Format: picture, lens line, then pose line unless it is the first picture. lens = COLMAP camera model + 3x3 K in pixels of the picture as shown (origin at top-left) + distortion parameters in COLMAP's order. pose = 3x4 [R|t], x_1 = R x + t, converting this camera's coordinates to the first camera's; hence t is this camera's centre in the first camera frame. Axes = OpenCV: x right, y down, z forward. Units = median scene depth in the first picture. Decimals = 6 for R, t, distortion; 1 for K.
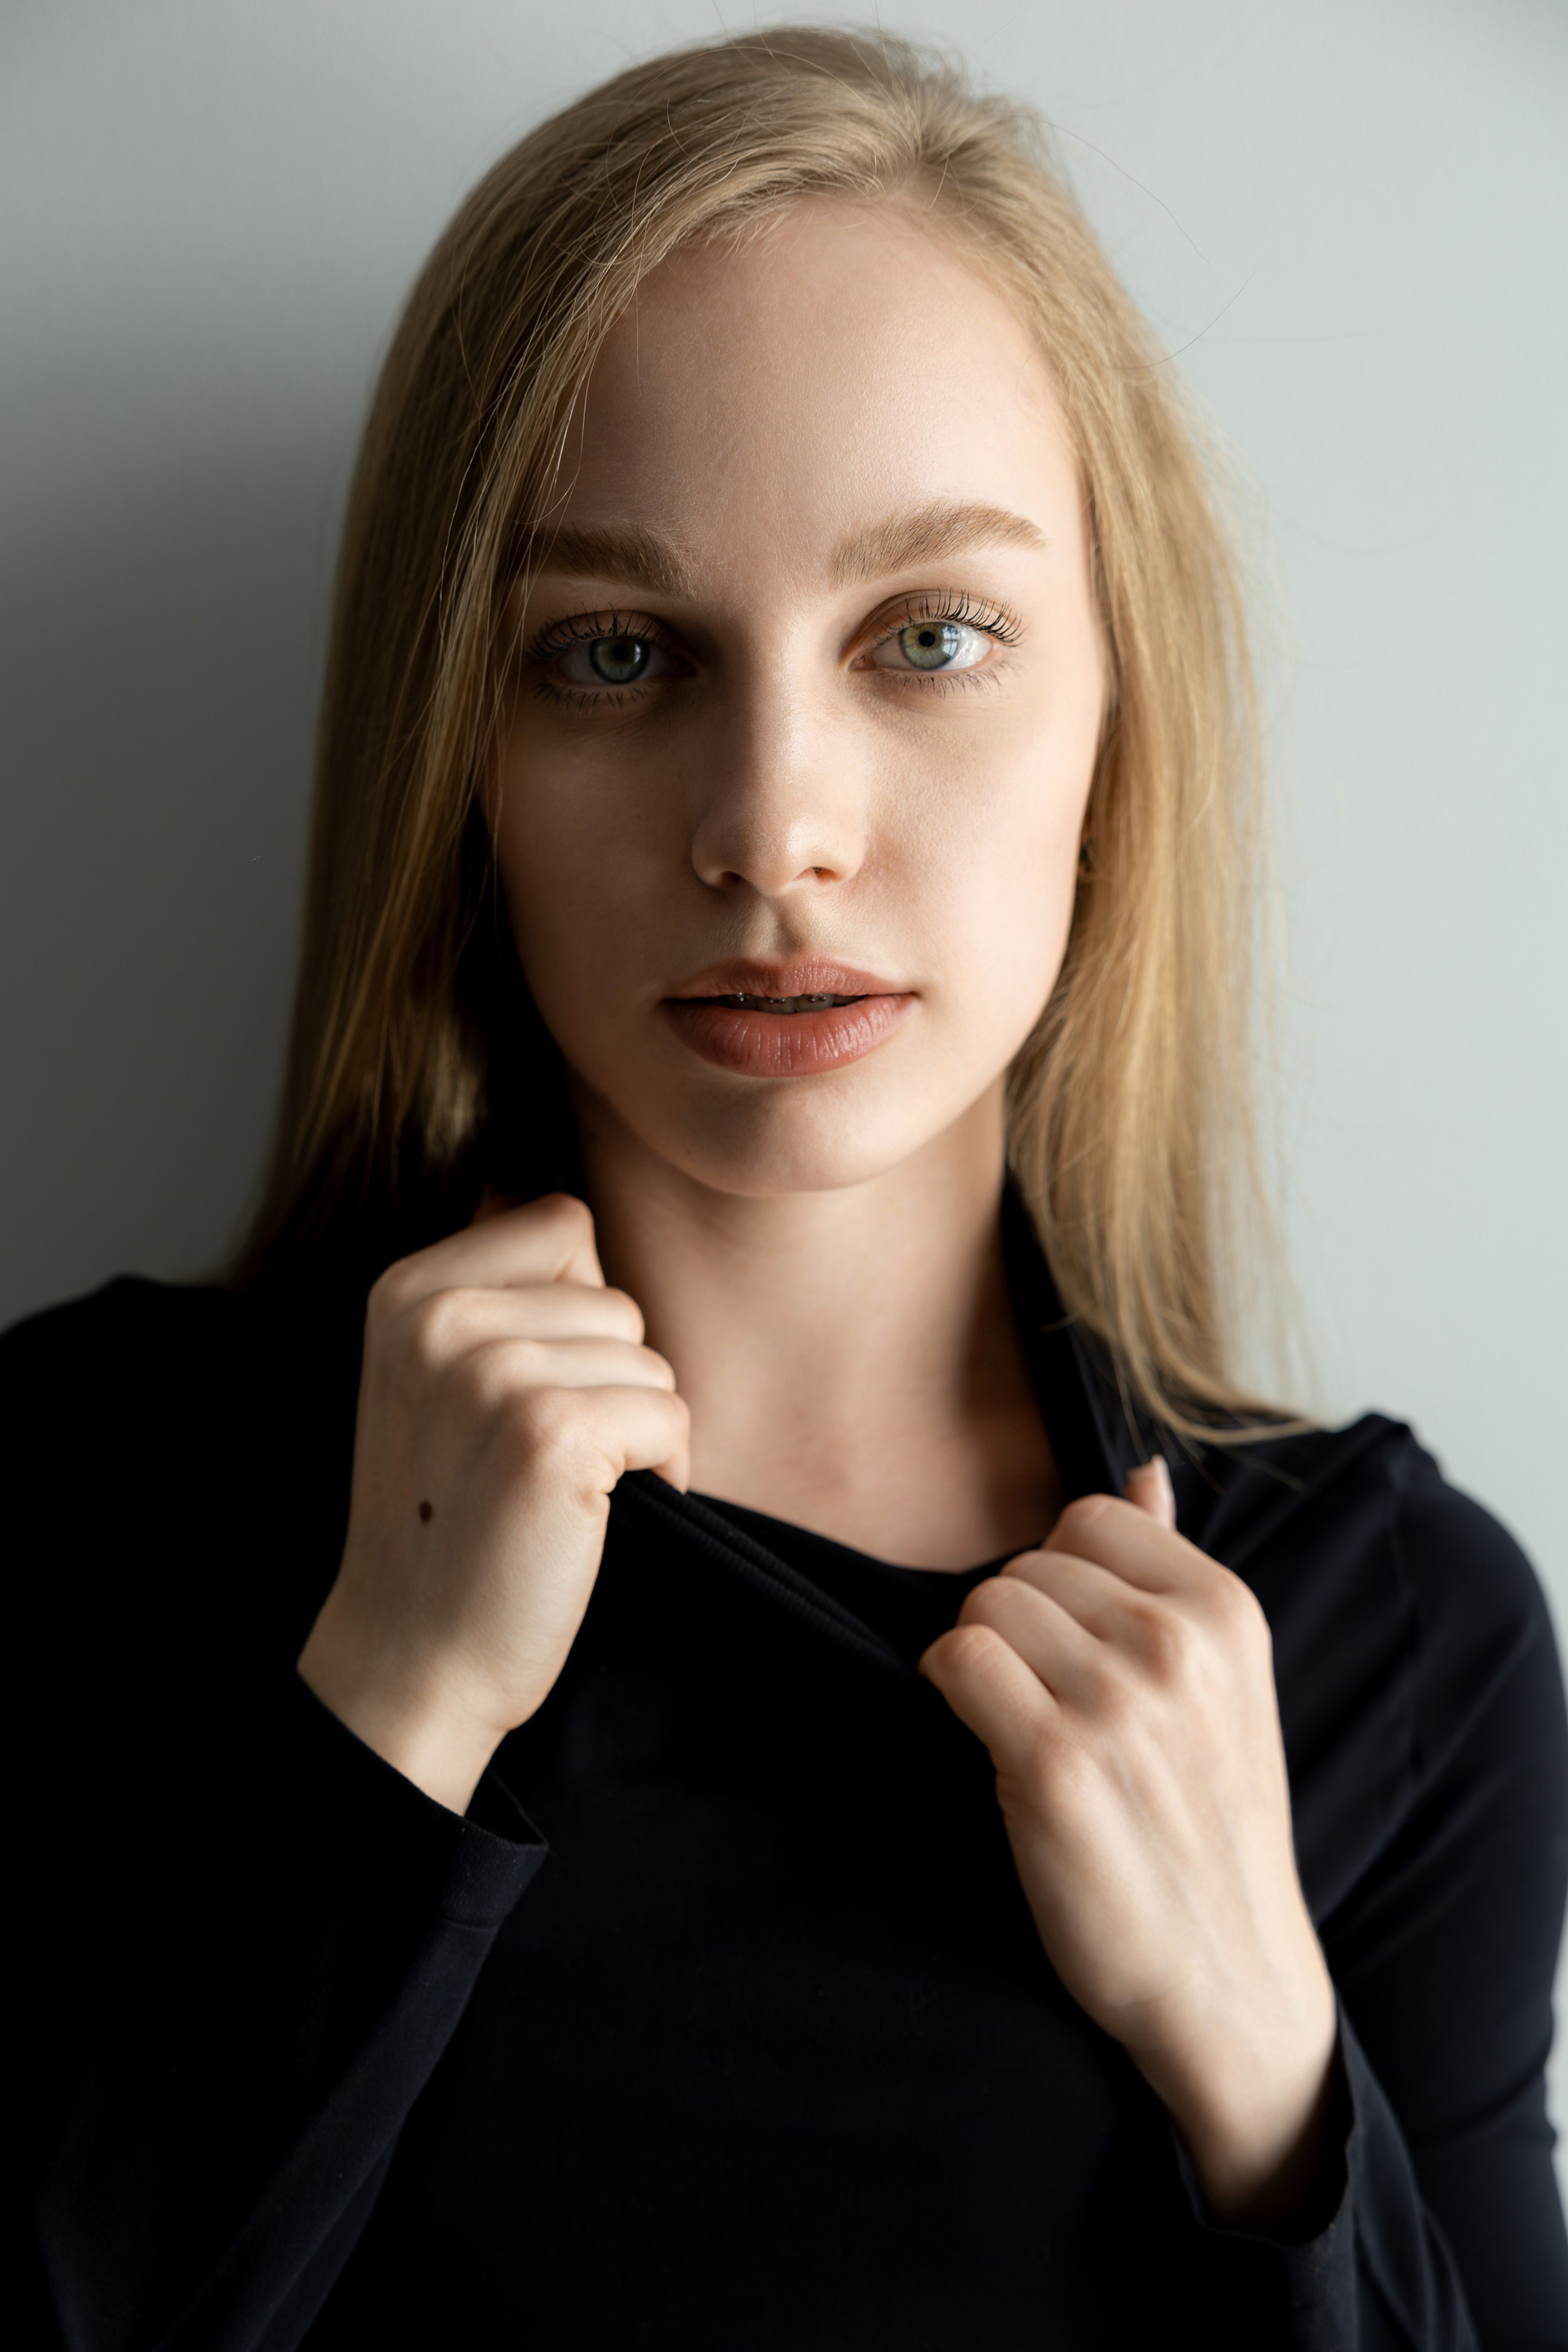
lens RADIAL K [[4117.1, 0, 855.3], [0, 4117.1, 1132.6], [0, 0, 1]] dist [-0.008013, 0.000000]
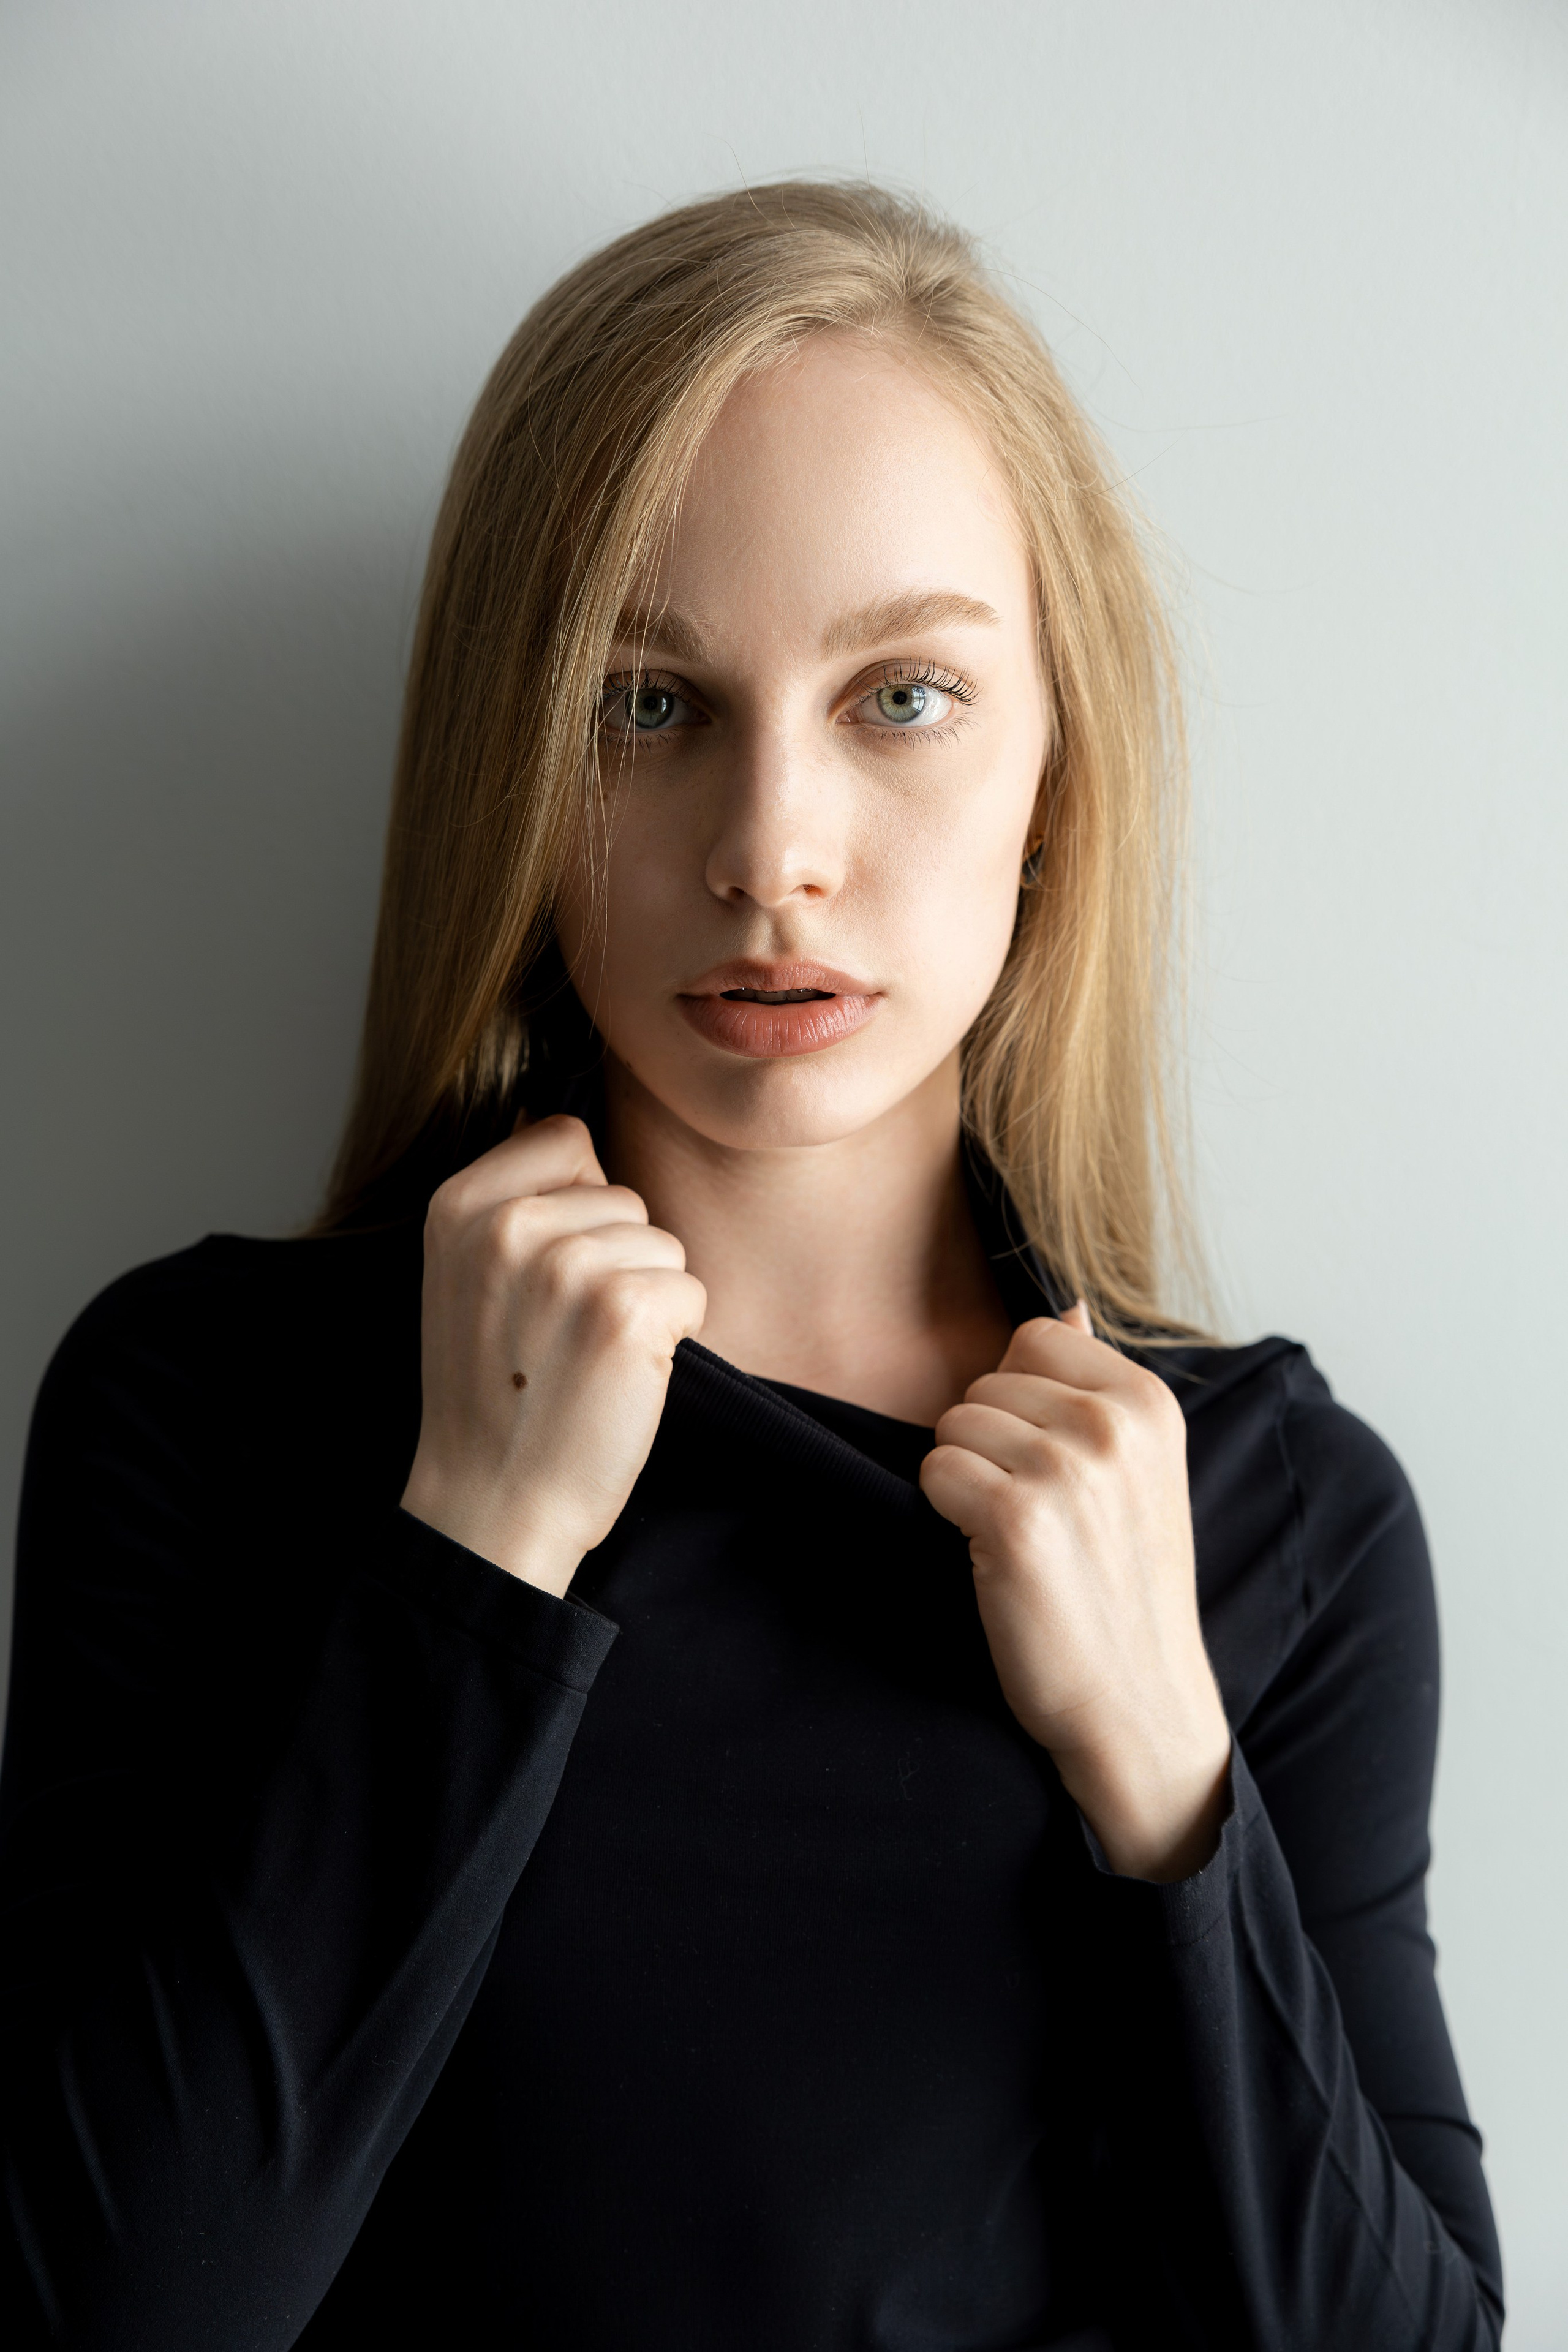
lens RADIAL K [[4117.1, 0, 764.6], [0, 4117.1, 1194.8], [0, 0, 1]] dist [-0.008013, 0.000000]
pose [[0.999479, 0.023648, -0.021976, 0.007464], [-0.022835, 0.999071, 0.036556, -0.016154], [0.022820, -0.036035, 0.999090, -0.230661]]
